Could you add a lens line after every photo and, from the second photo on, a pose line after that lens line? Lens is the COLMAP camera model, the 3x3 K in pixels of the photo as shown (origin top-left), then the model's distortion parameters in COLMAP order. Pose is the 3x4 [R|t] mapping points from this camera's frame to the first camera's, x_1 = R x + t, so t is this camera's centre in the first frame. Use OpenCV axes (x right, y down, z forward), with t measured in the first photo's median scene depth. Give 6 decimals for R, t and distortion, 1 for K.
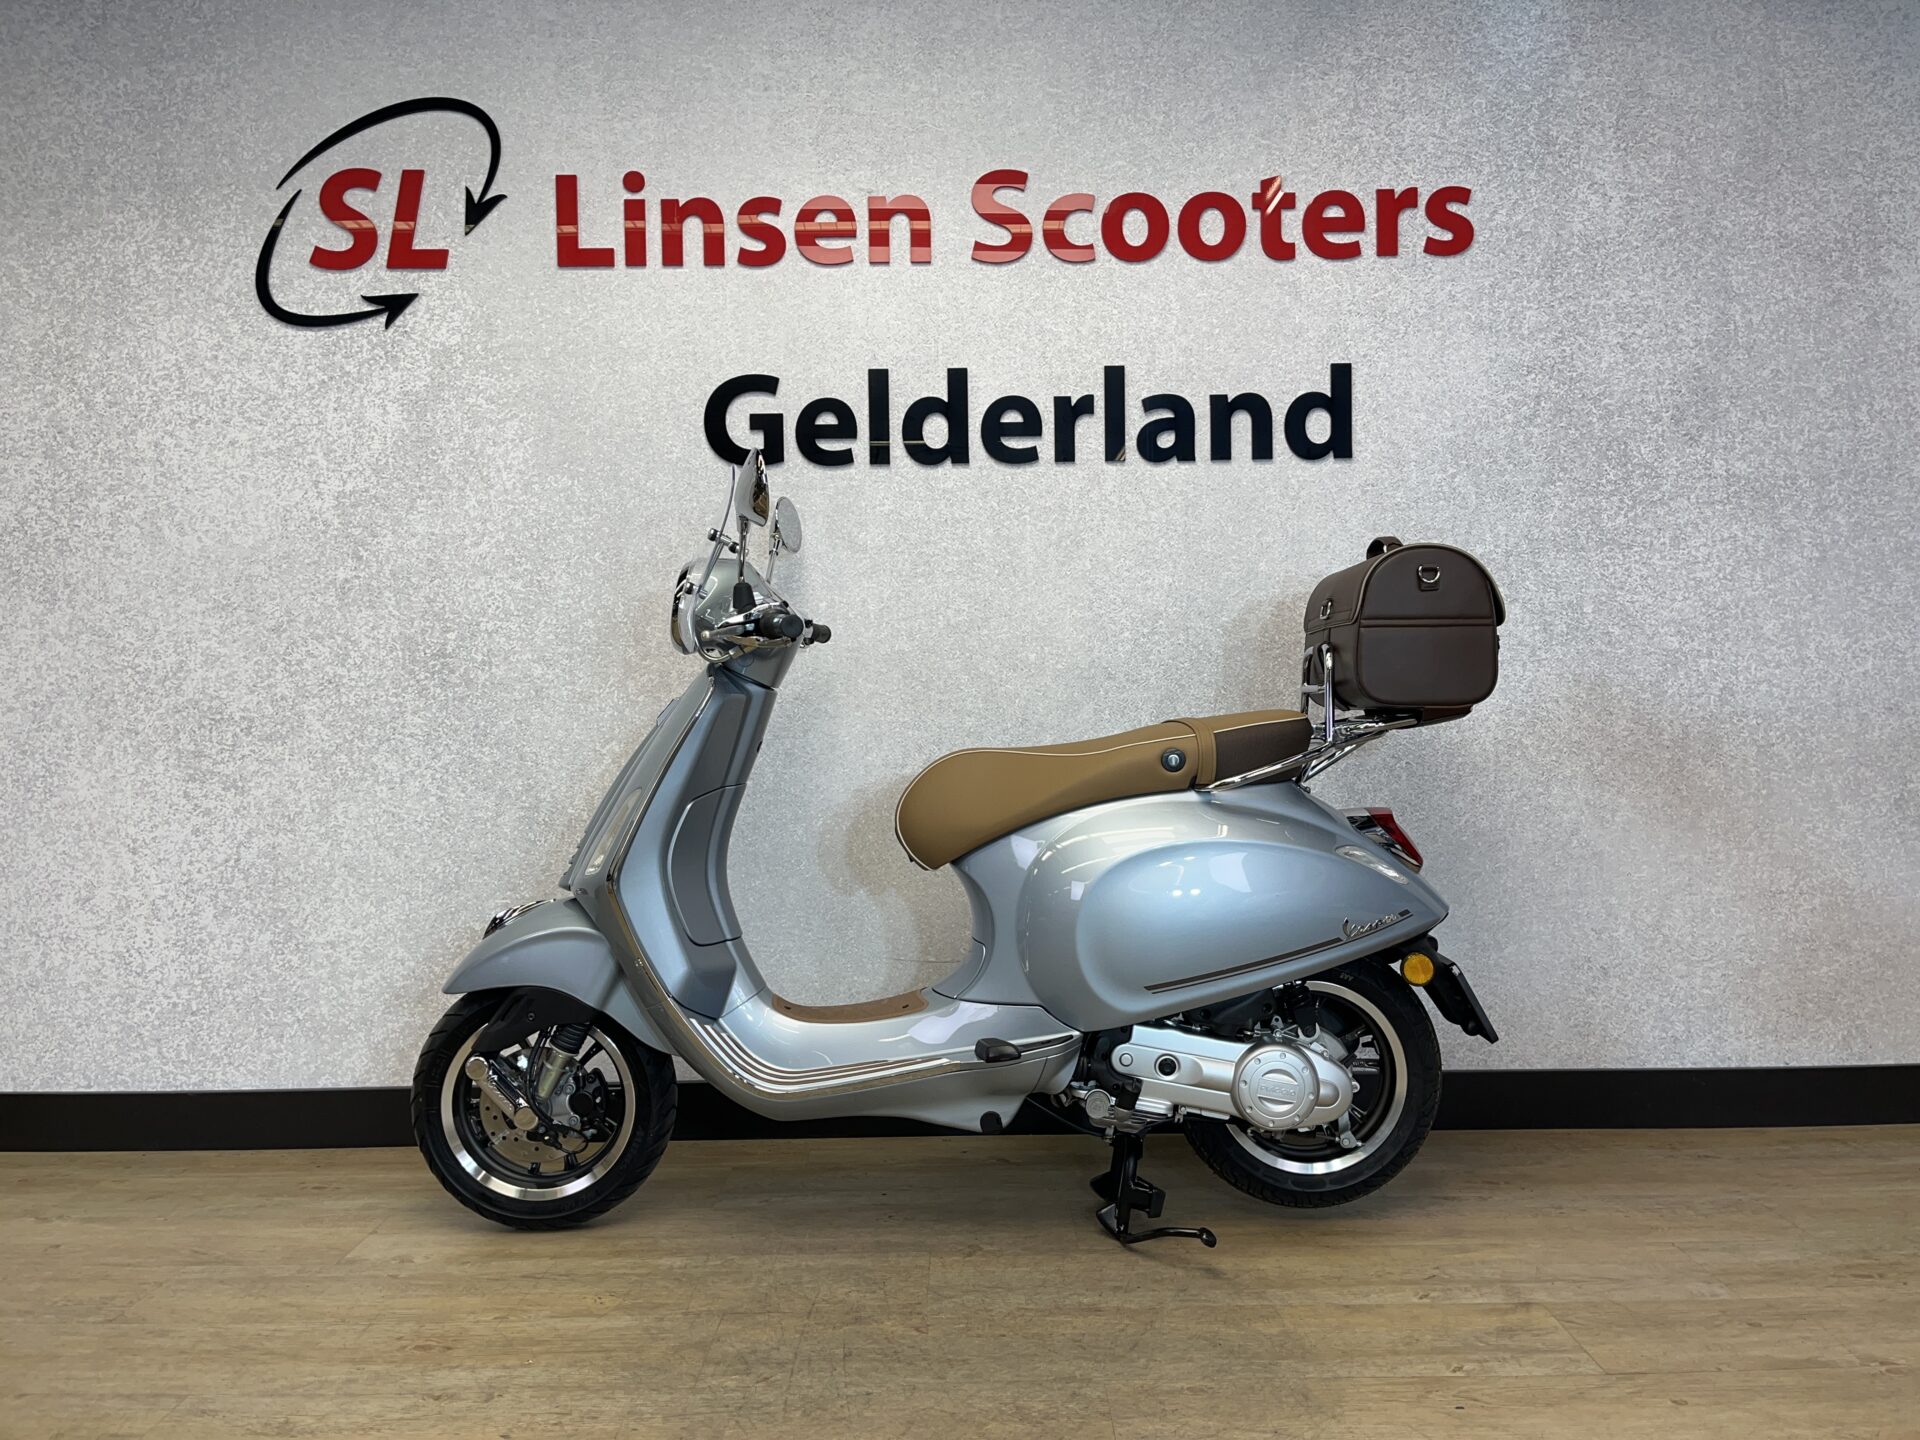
lens RADIAL K [[1460.6, 0, 988.7], [0, 1460.6, 707.5], [0, 0, 1]] dist [0.094167, -0.139000]
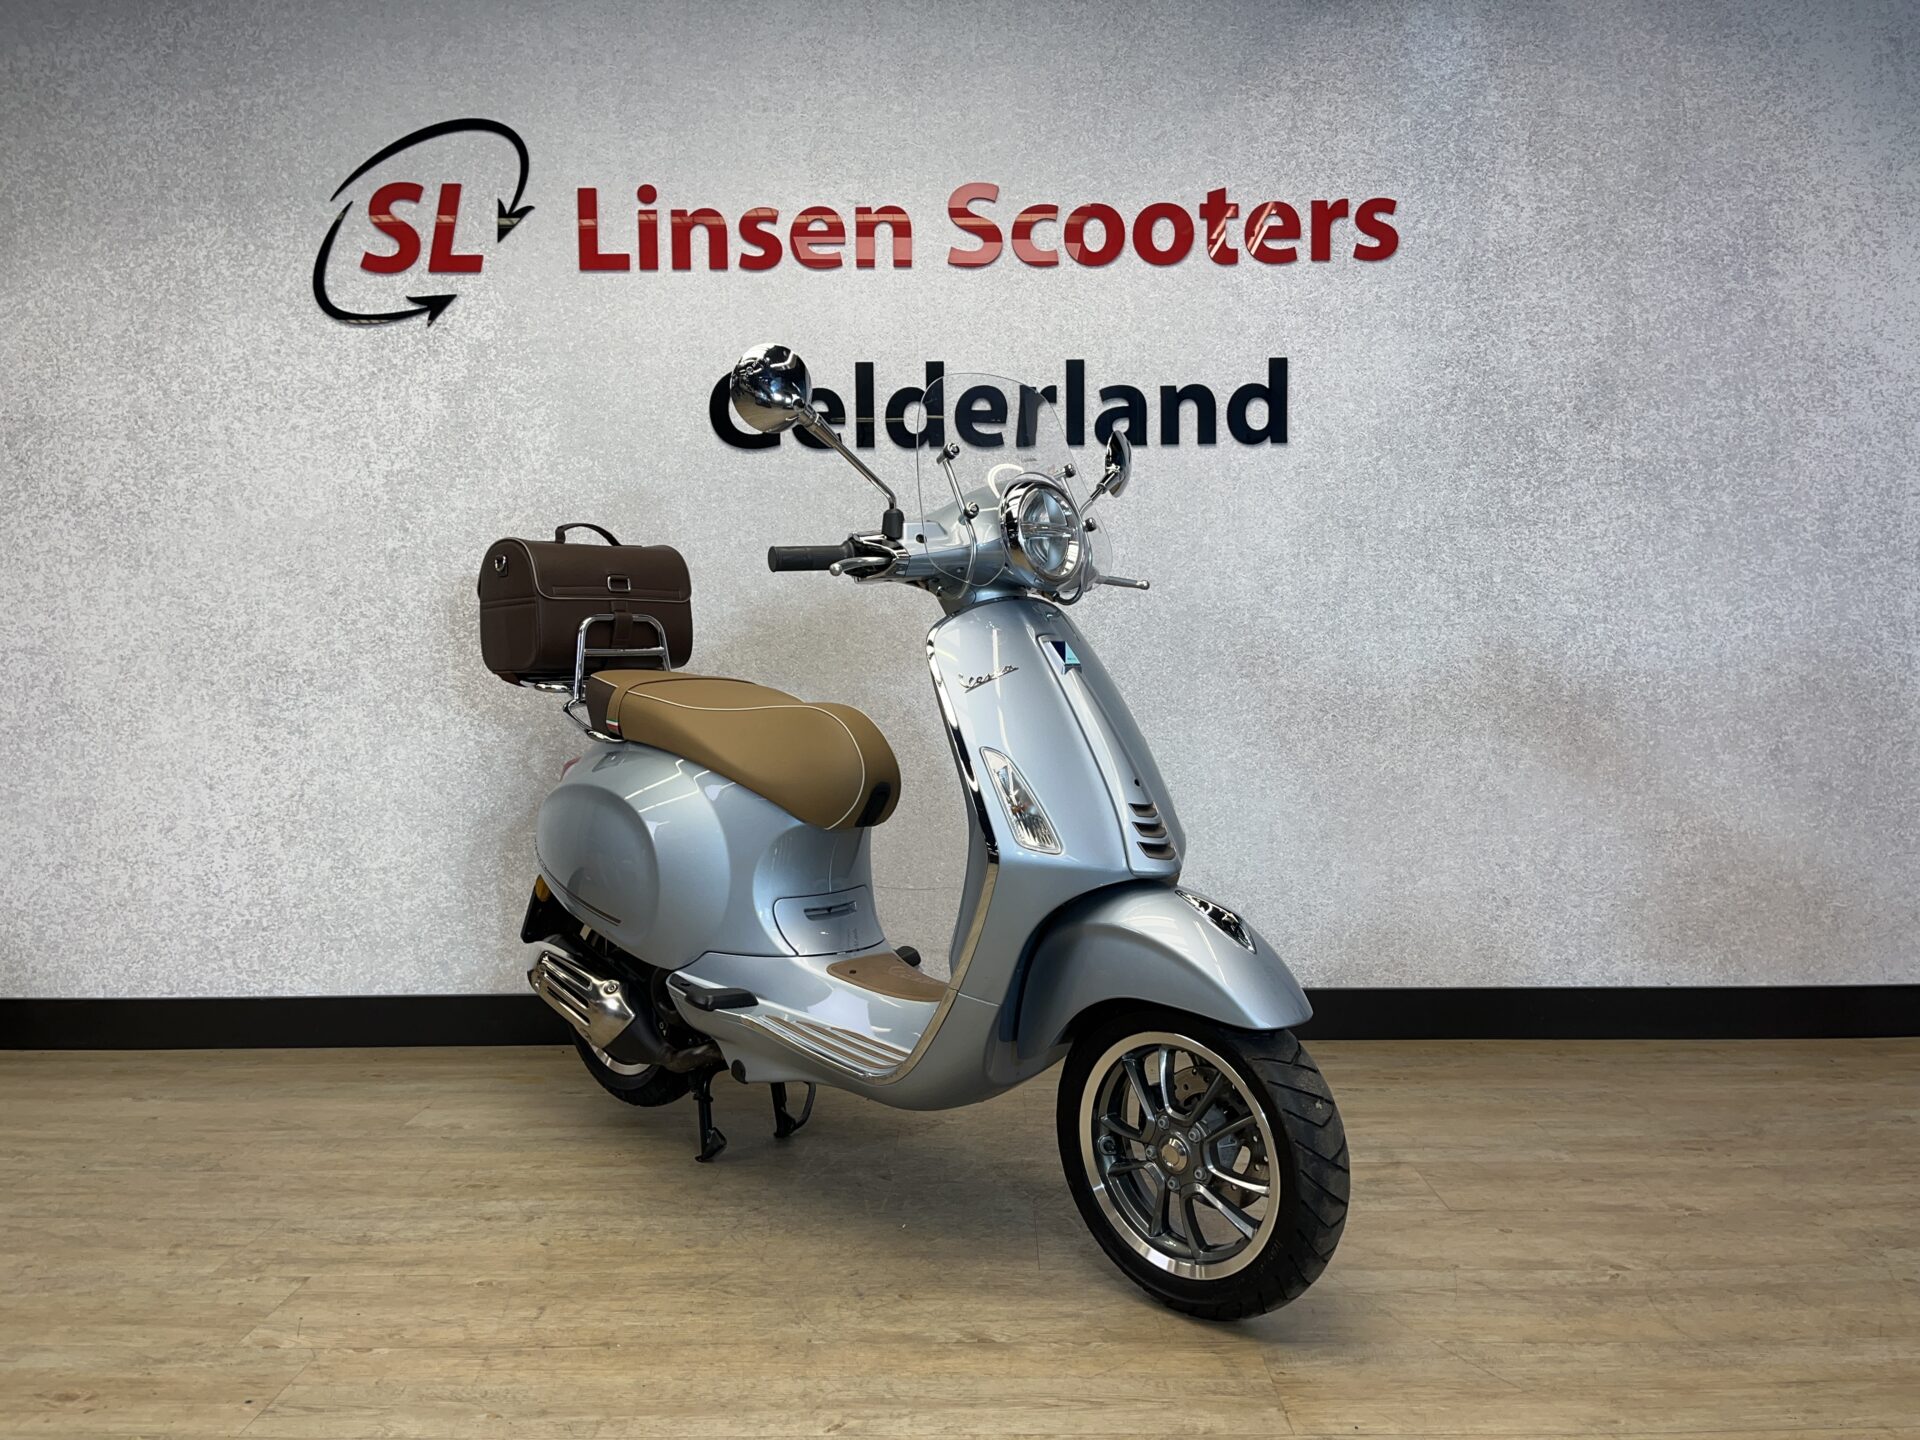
lens RADIAL K [[1463.4, 0, 980.0], [0, 1463.4, 718.9], [0, 0, 1]] dist [0.091232, -0.132611]
pose [[0.999864, 0.004891, -0.015767, 0.032235], [-0.004487, 0.999663, 0.025558, 0.012552], [0.015886, -0.025484, 0.999549, -0.128565]]
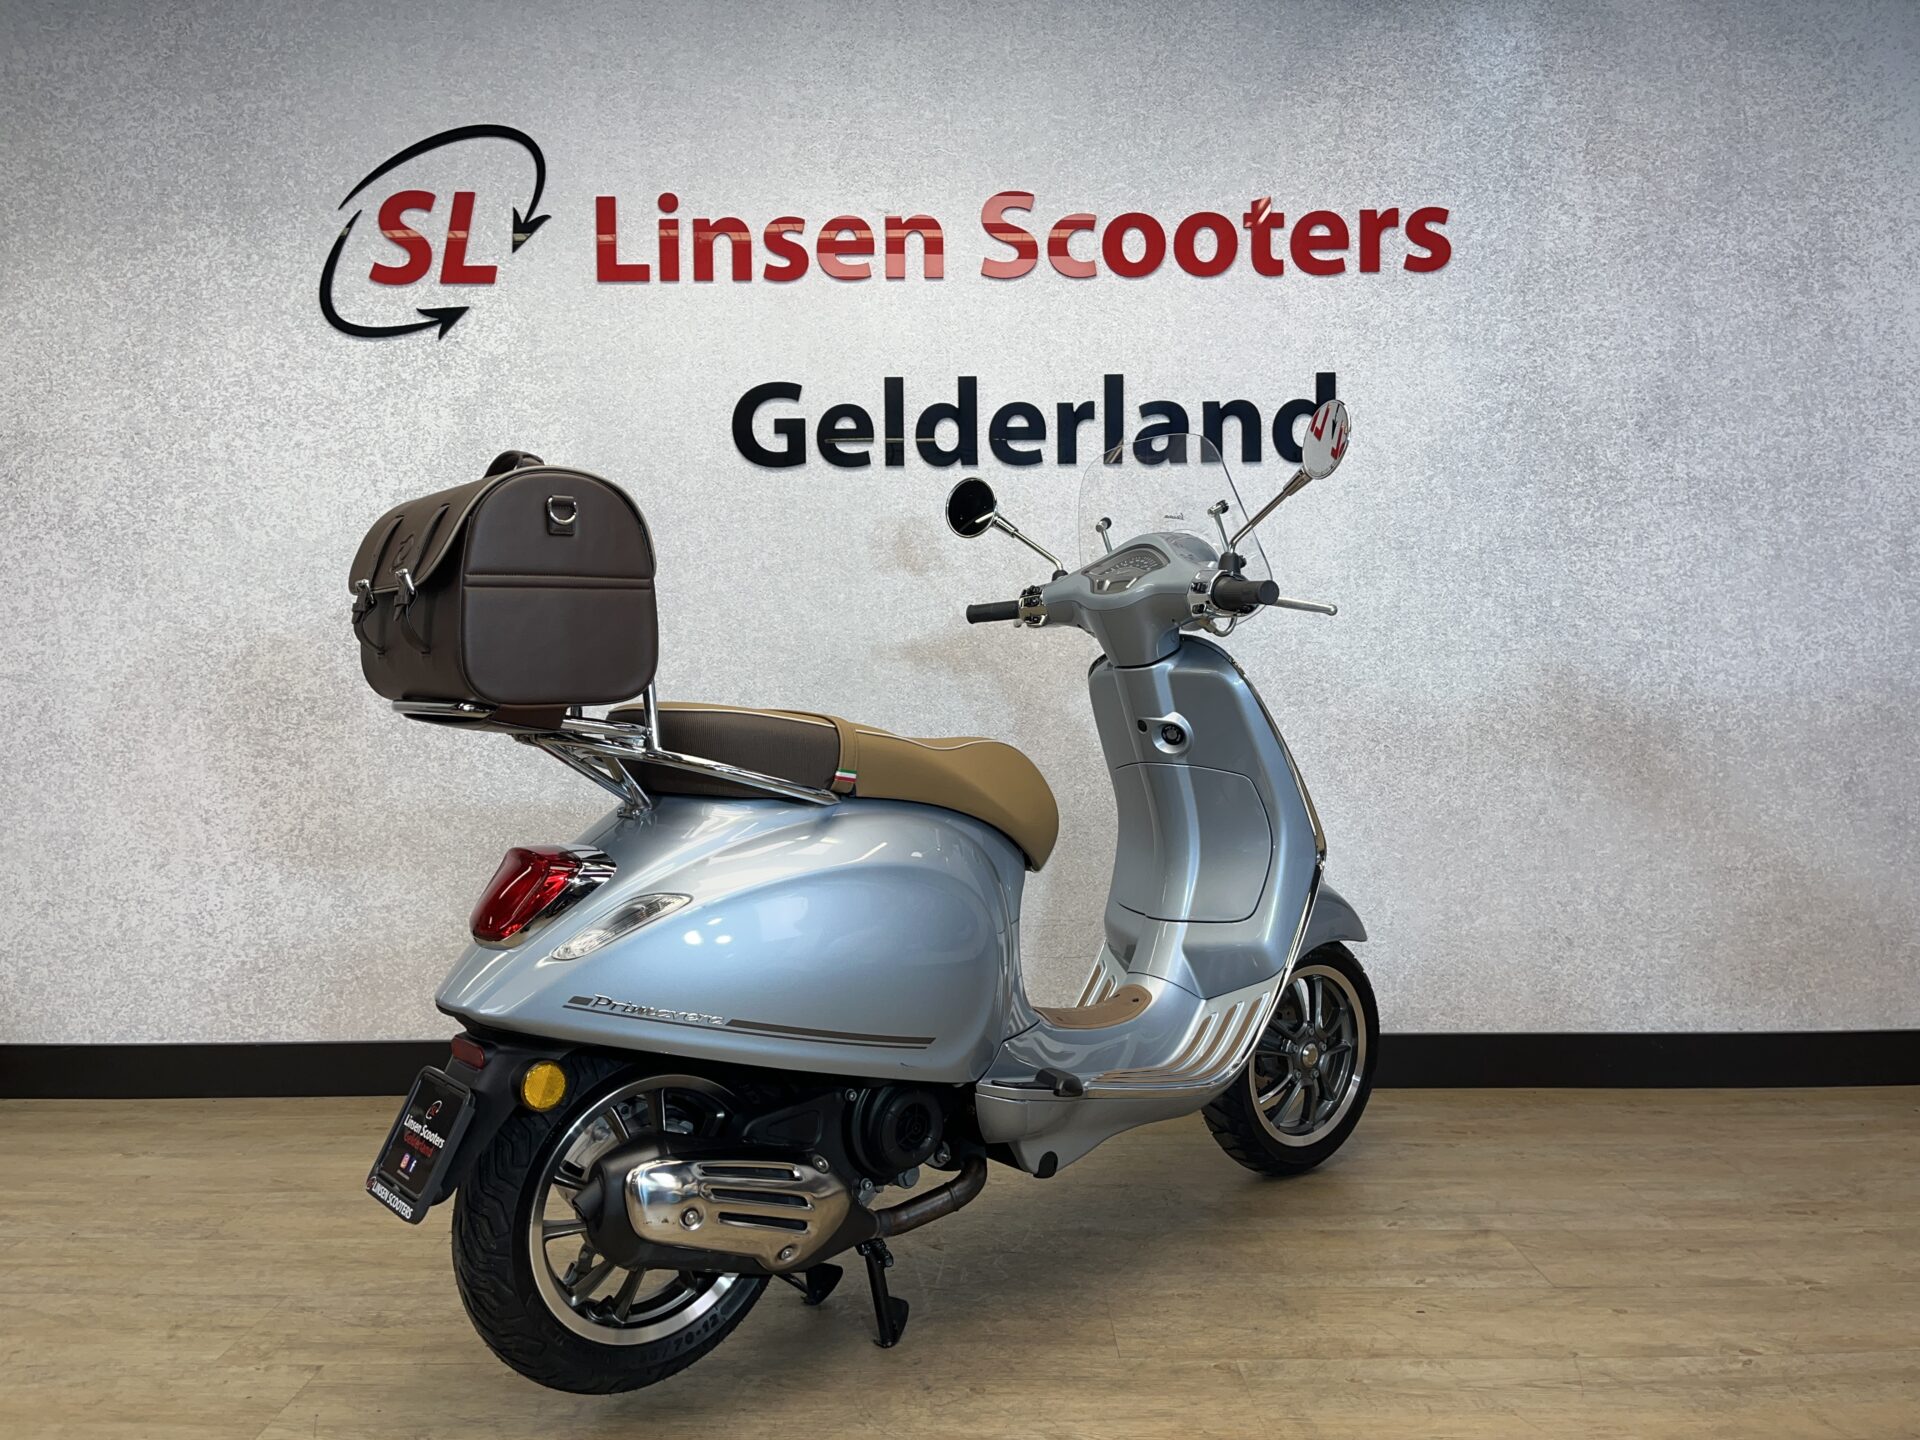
lens RADIAL K [[1462.8, 0, 960.6], [0, 1462.8, 708.4], [0, 0, 1]] dist [0.092216, -0.136250]
pose [[0.999905, 0.004857, -0.012886, -0.011145], [-0.004807, 0.999981, 0.003897, 0.007645], [0.012905, -0.003835, 0.999909, -0.076386]]
